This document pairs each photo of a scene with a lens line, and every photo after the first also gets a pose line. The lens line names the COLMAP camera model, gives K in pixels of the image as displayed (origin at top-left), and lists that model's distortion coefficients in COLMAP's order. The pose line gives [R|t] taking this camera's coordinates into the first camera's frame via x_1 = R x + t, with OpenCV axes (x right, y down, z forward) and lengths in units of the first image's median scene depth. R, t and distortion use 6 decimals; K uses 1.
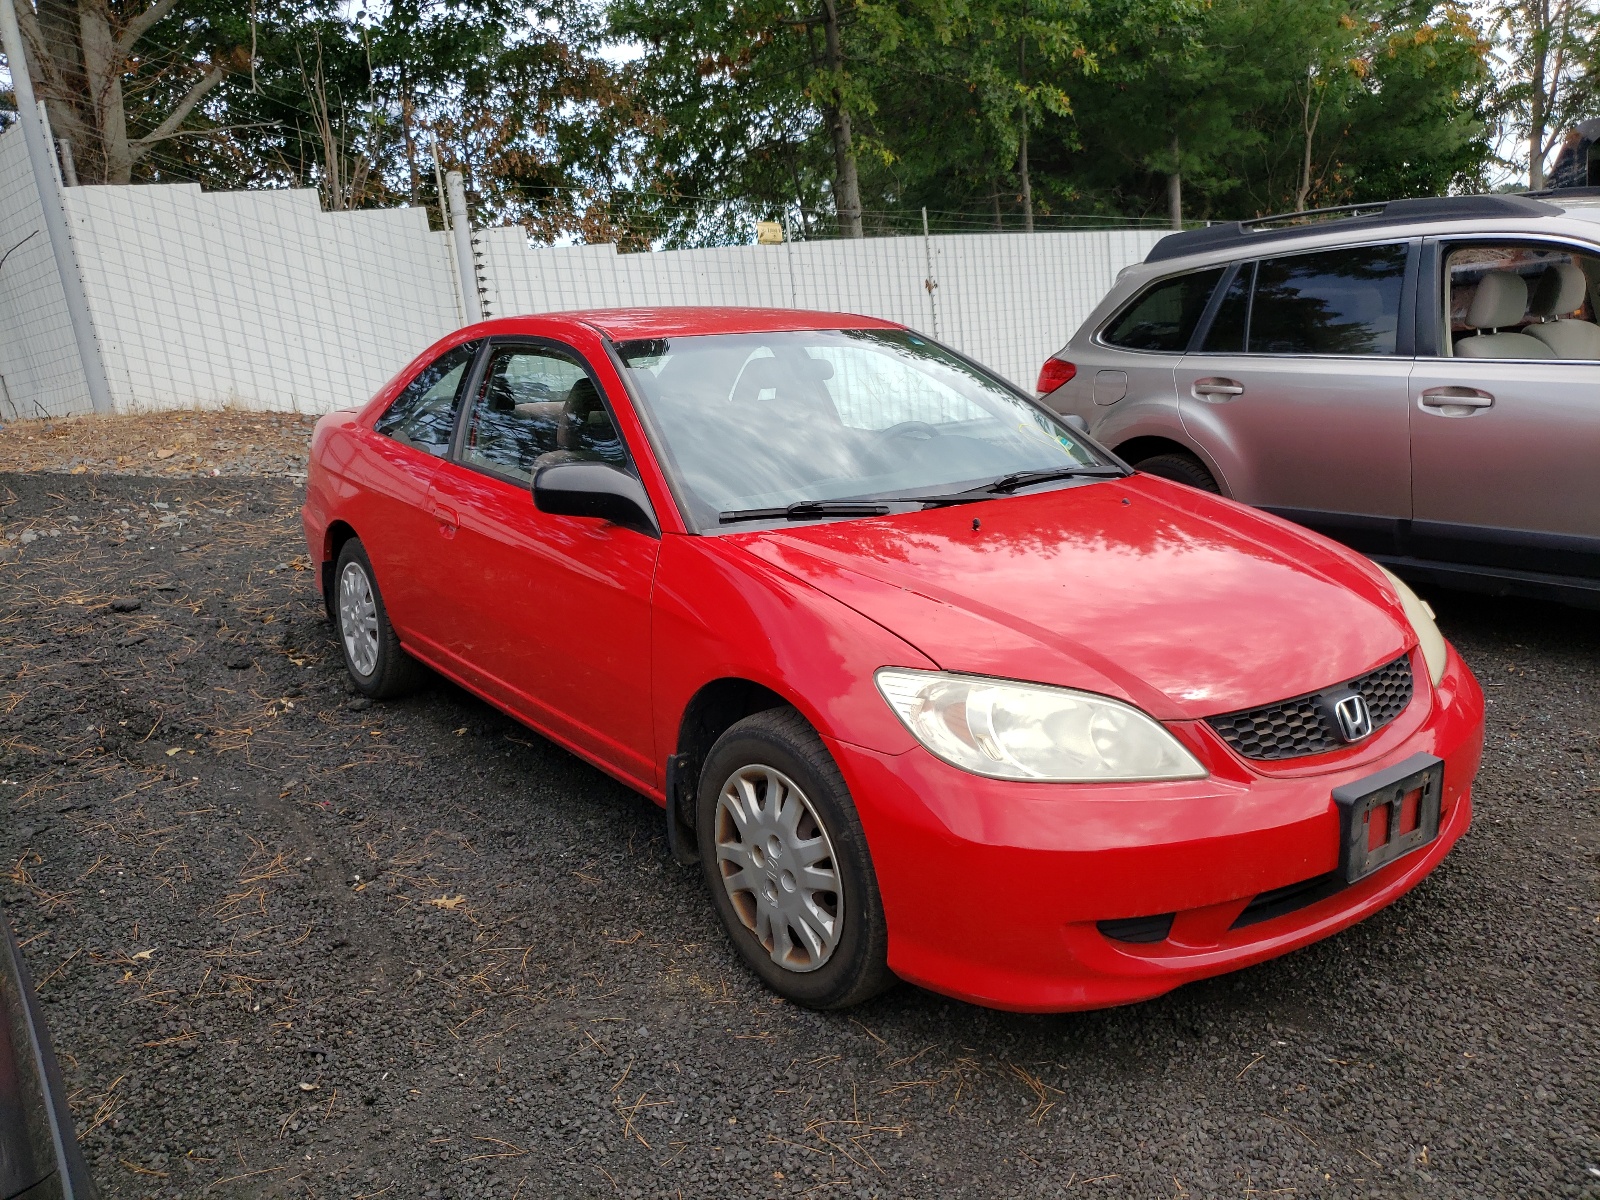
lens RADIAL K [[1325.7, 0, 925.7], [0, 1325.7, 600.8], [0, 0, 1]] dist [-0.004061, 0.021874]
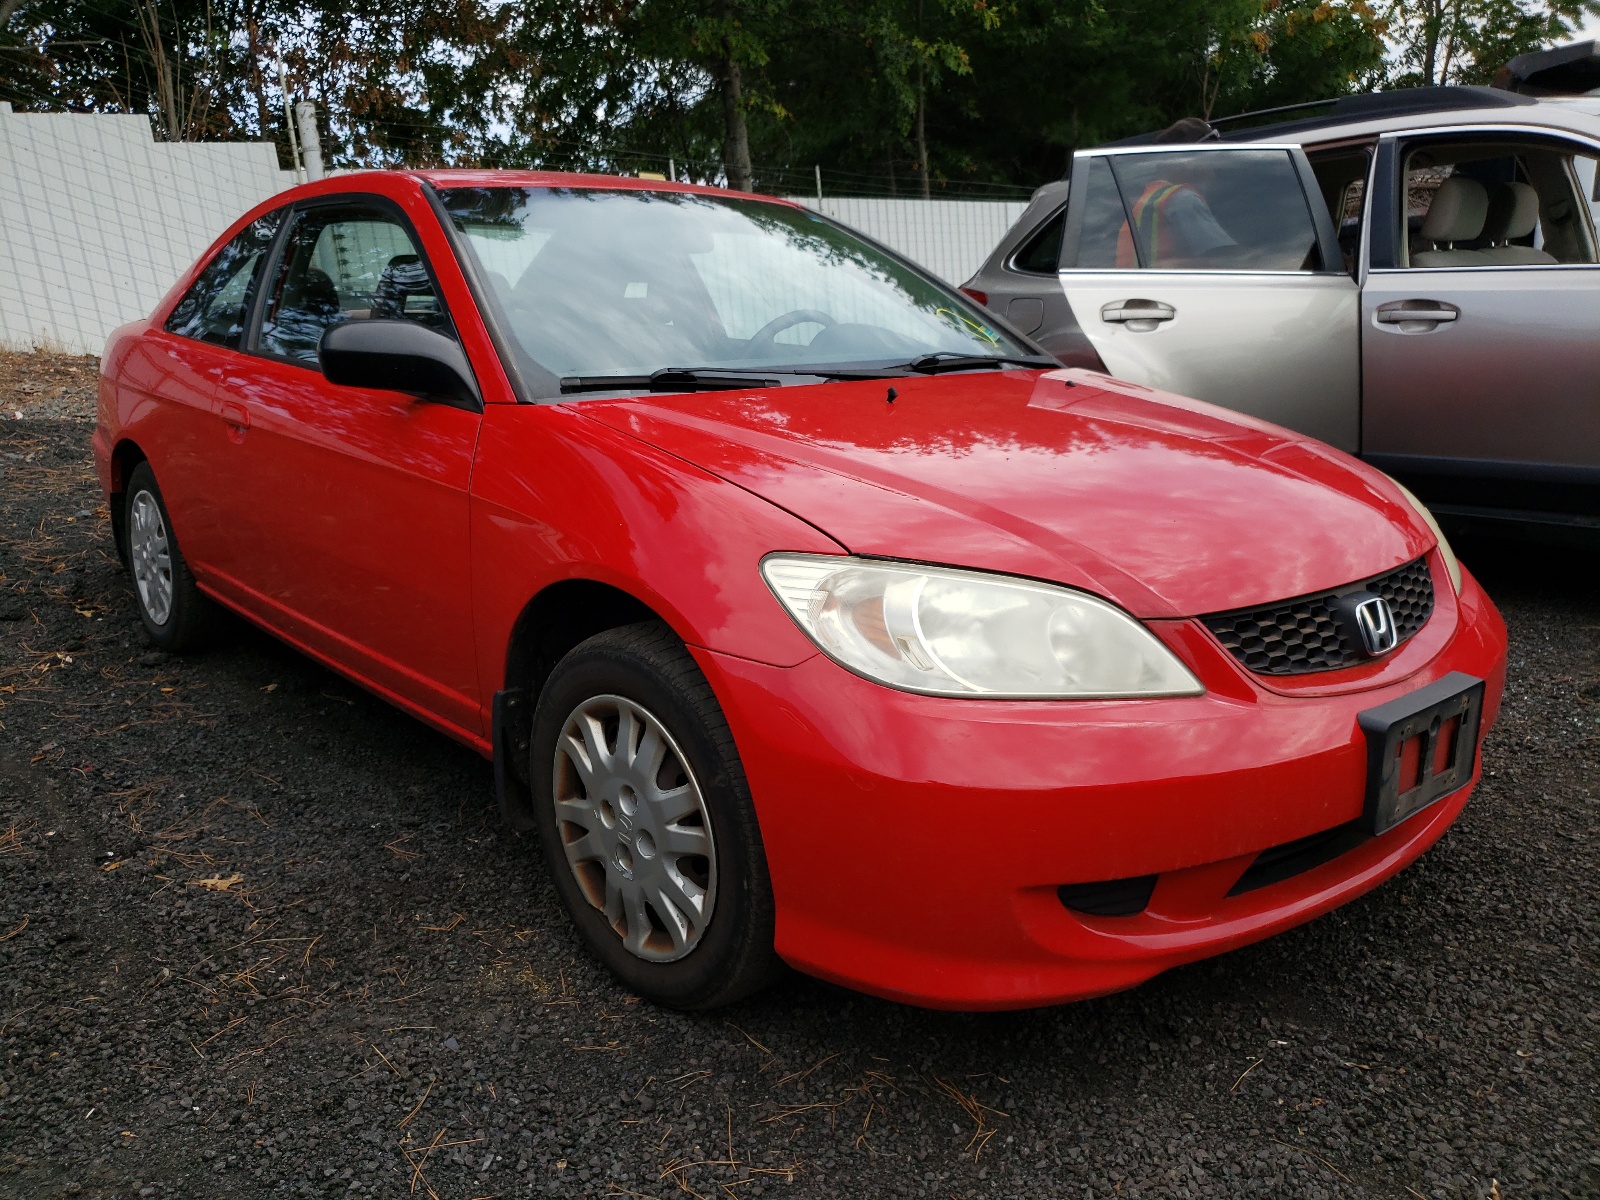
lens RADIAL K [[1325.7, 0, 925.7], [0, 1325.7, 600.8], [0, 0, 1]] dist [-0.004061, 0.021874]
pose [[0.996504, 0.006137, 0.083316, -0.006170], [-0.006780, 0.999949, 0.007444, 0.059469], [-0.083266, -0.007983, 0.996495, 0.208095]]
